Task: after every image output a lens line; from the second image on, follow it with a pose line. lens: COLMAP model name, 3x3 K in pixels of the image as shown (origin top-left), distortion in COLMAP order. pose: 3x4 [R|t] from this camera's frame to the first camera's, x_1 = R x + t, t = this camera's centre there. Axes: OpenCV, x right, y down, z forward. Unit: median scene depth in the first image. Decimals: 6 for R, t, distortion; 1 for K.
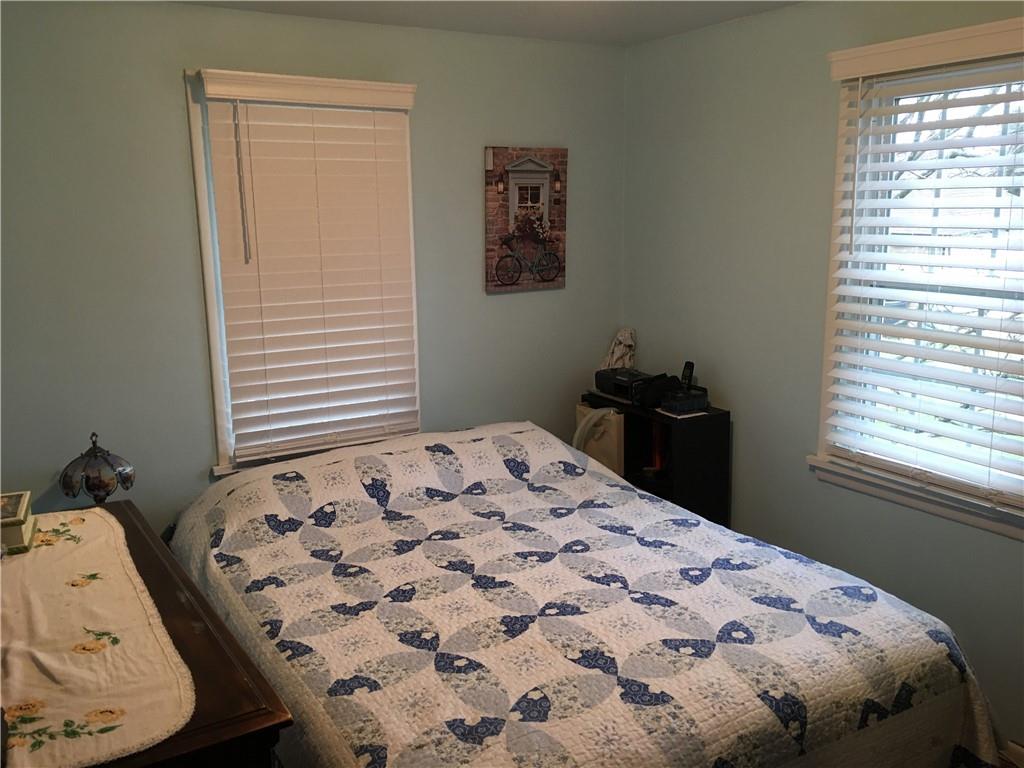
lens RADIAL K [[868.0, 0, 512.0], [0, 868.0, 384.0], [0, 0, 1]] dist [0.085042, -0.112123]
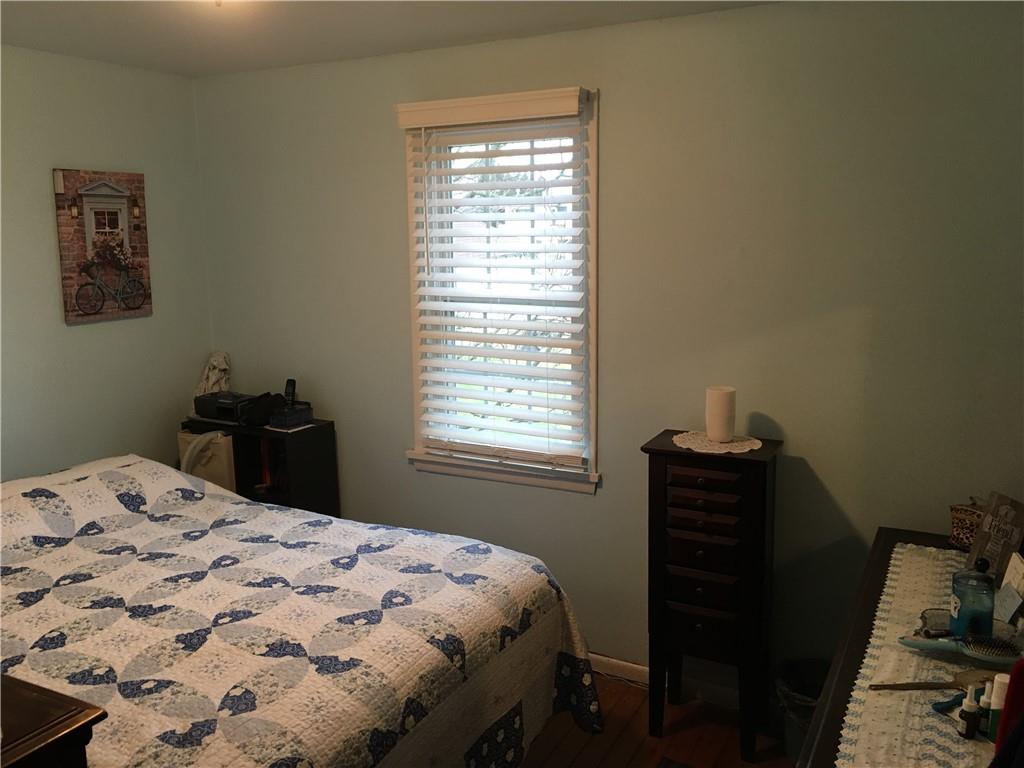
lens RADIAL K [[868.0, 0, 512.0], [0, 868.0, 384.0], [0, 0, 1]] dist [0.085042, -0.112123]
pose [[0.860052, -0.085859, 0.502931, -0.121562], [0.102832, 0.994680, -0.006043, 0.017815], [-0.499736, 0.056915, 0.864306, -0.064336]]
